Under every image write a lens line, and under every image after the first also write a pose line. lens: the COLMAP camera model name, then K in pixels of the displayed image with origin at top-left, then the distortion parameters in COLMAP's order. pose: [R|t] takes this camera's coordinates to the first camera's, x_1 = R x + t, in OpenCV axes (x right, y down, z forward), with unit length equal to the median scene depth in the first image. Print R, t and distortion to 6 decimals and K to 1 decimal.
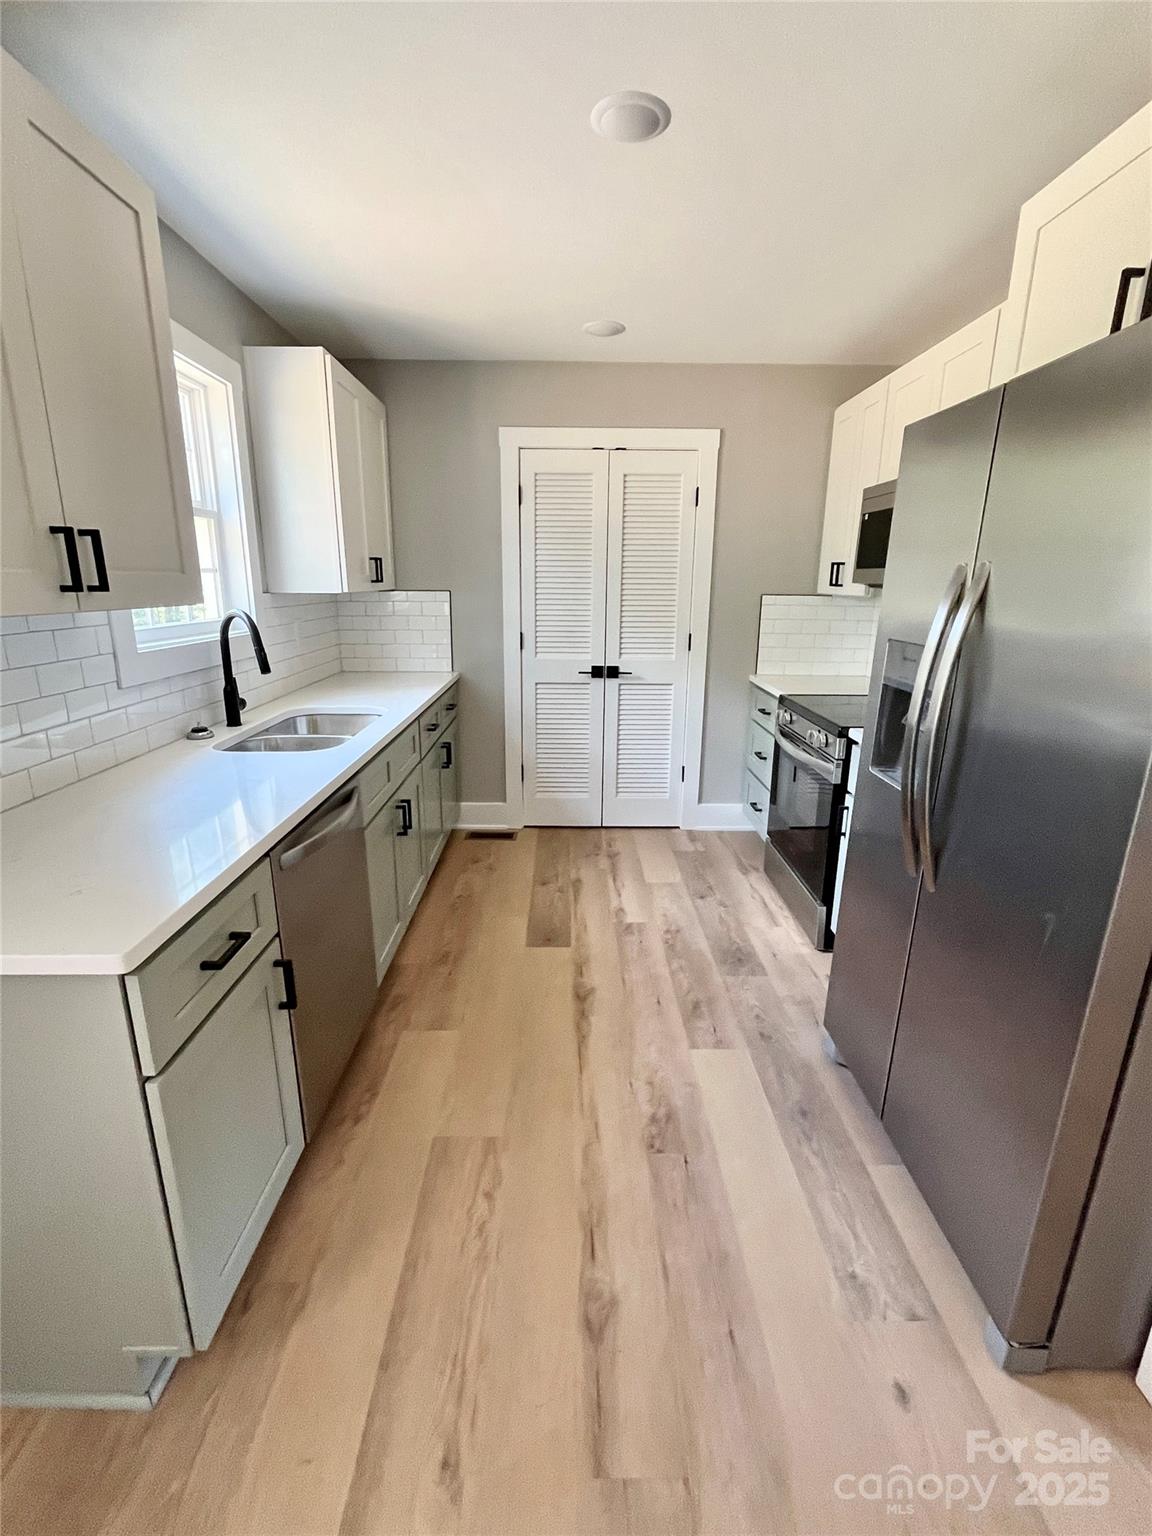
lens RADIAL K [[688.8, 0, 574.9], [0, 688.8, 766.7], [0, 0, 1]] dist [-0.001741, -0.000025]
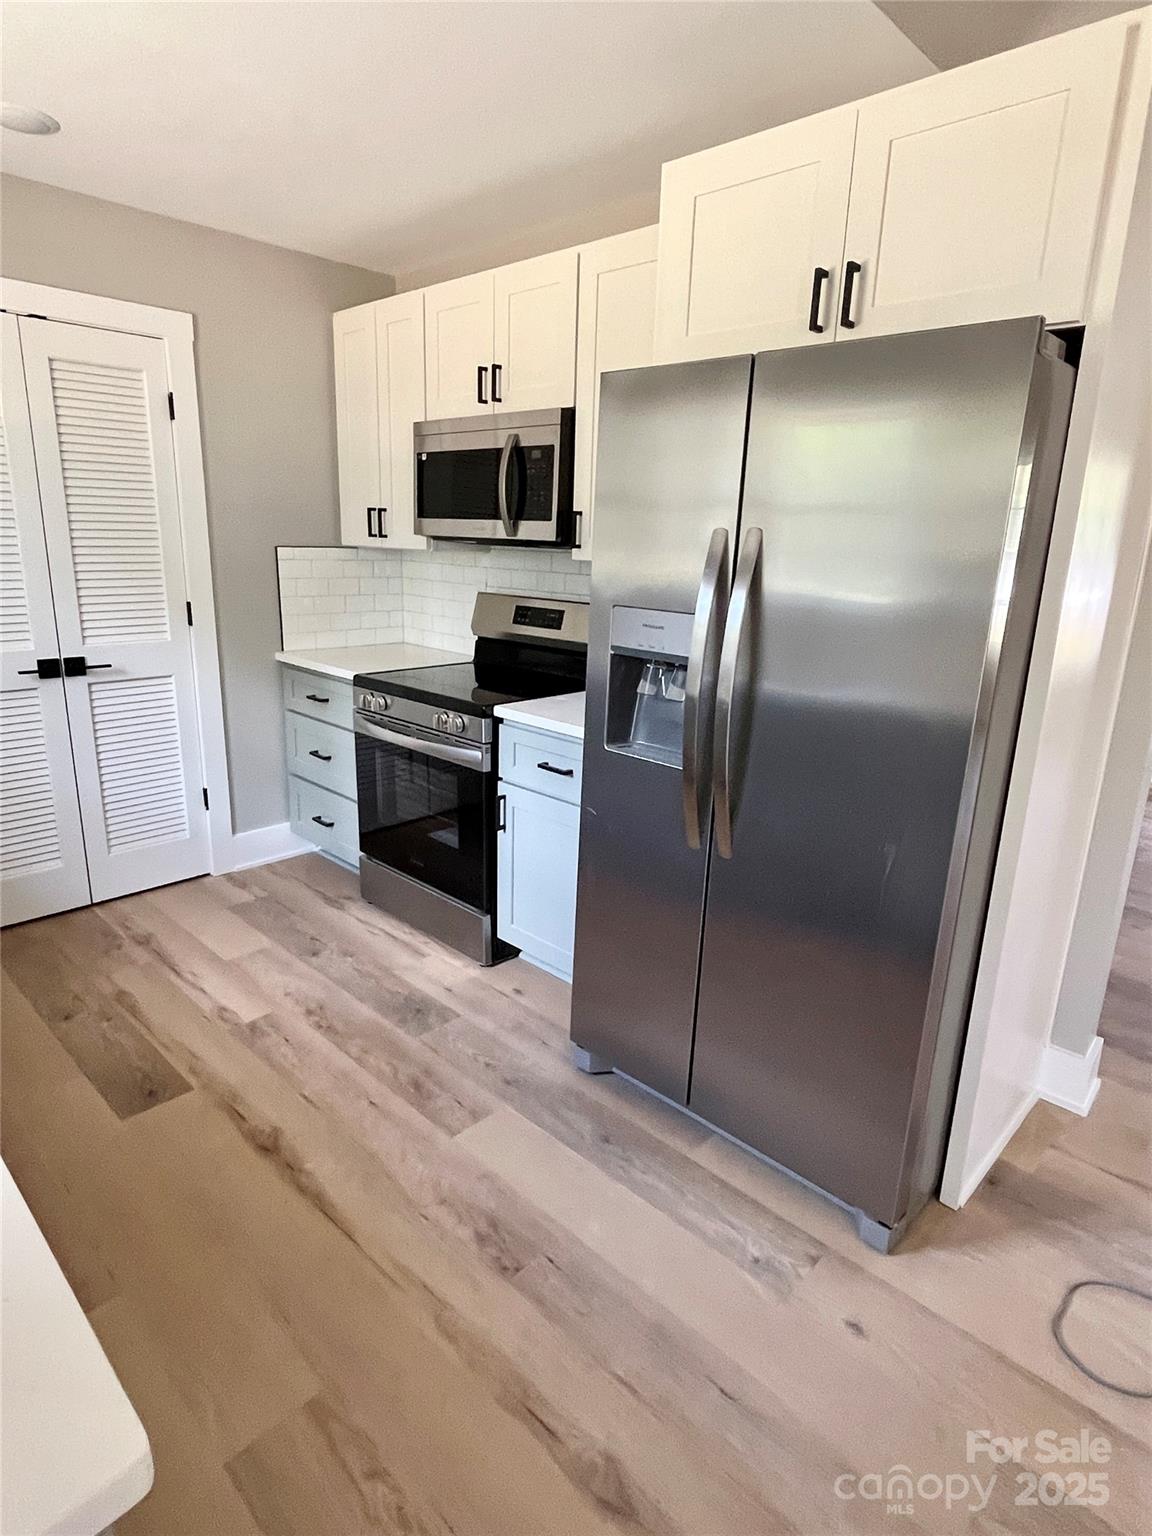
lens RADIAL K [[859.4, 0, 576.0], [0, 859.4, 768.0], [0, 0, 1]] dist [-0.000636, 0.000334]
pose [[0.701920, -0.178752, 0.689460, -0.243681], [0.165055, 0.982468, 0.086680, -0.047140], [-0.692867, 0.052957, 0.719118, 0.130058]]
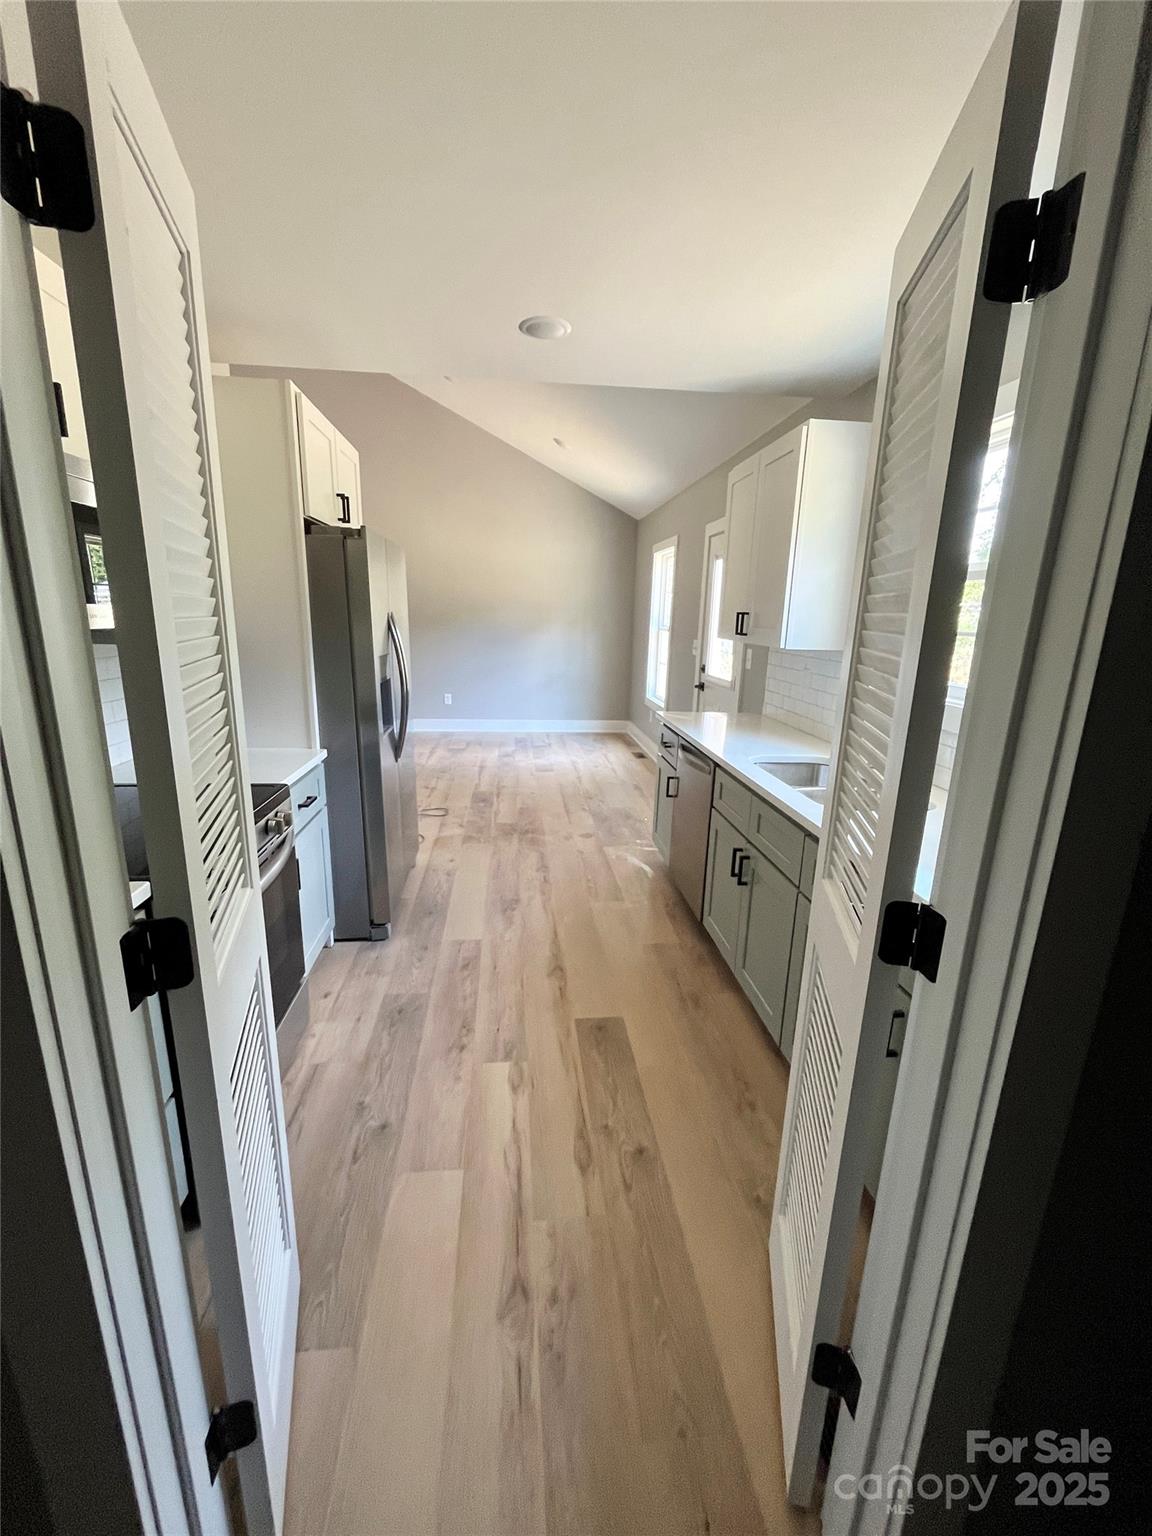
lens RADIAL K [[620.3, 0, 573.0], [0, 620.3, 763.3], [0, 0, 1]] dist [-0.002121, -0.000576]
pose [[-0.995519, -0.012773, -0.093694, 0.074812], [-0.056388, 0.875577, 0.479777, -0.418920], [0.075909, 0.482910, -0.872374, 1.463324]]
